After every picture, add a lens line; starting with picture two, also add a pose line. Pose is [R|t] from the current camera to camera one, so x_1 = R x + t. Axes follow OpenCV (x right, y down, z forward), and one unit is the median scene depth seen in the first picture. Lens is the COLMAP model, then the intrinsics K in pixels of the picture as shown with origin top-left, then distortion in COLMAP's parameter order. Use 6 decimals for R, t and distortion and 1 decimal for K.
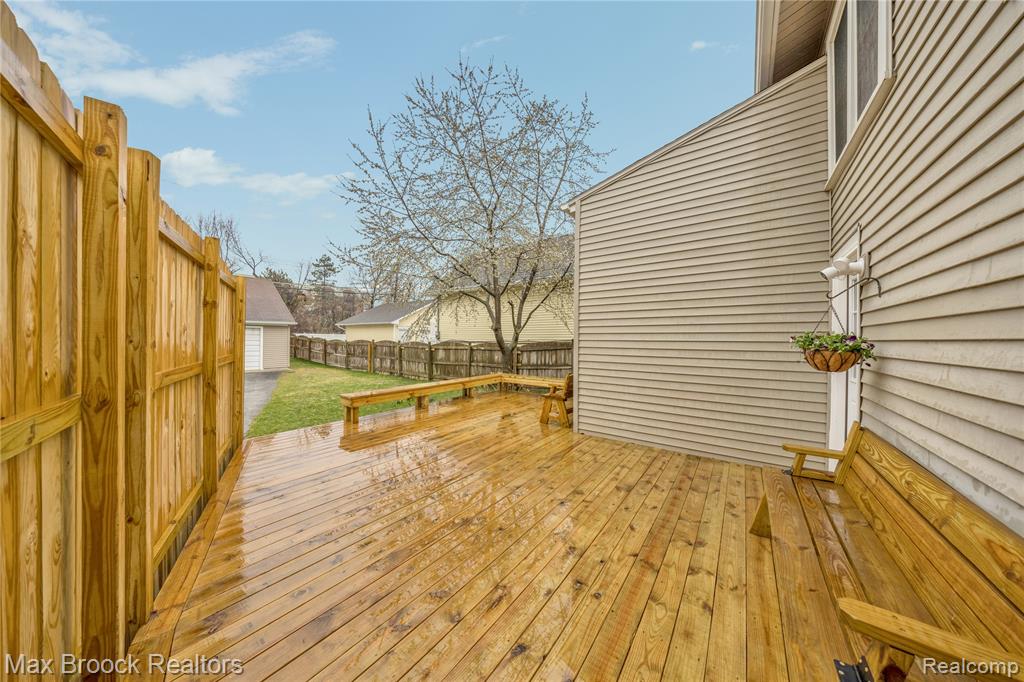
lens RADIAL K [[322.1, 0, 512.0], [0, 322.1, 341.0], [0, 0, 1]] dist [-0.001054, -0.000008]
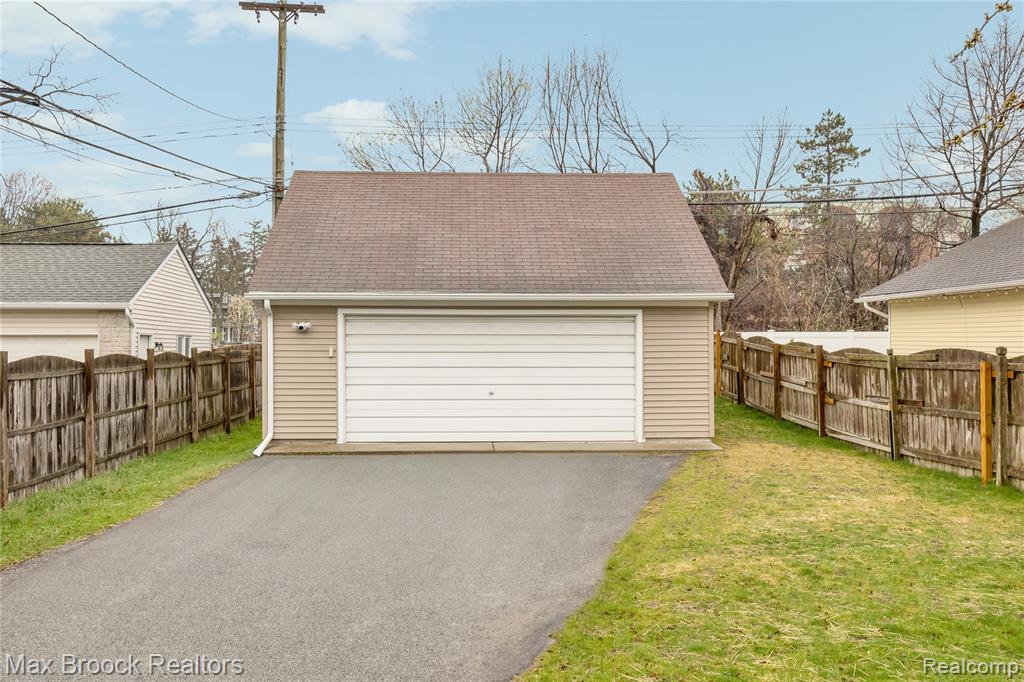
lens RADIAL K [[886.2, 0, 512.0], [0, 886.2, 341.0], [0, 0, 1]] dist [0.006598, -0.006307]
pose [[0.639251, -0.015559, -0.768841, -0.147749], [0.005390, 0.999861, -0.015753, -0.000076], [0.768979, 0.005926, 0.639246, 0.283388]]
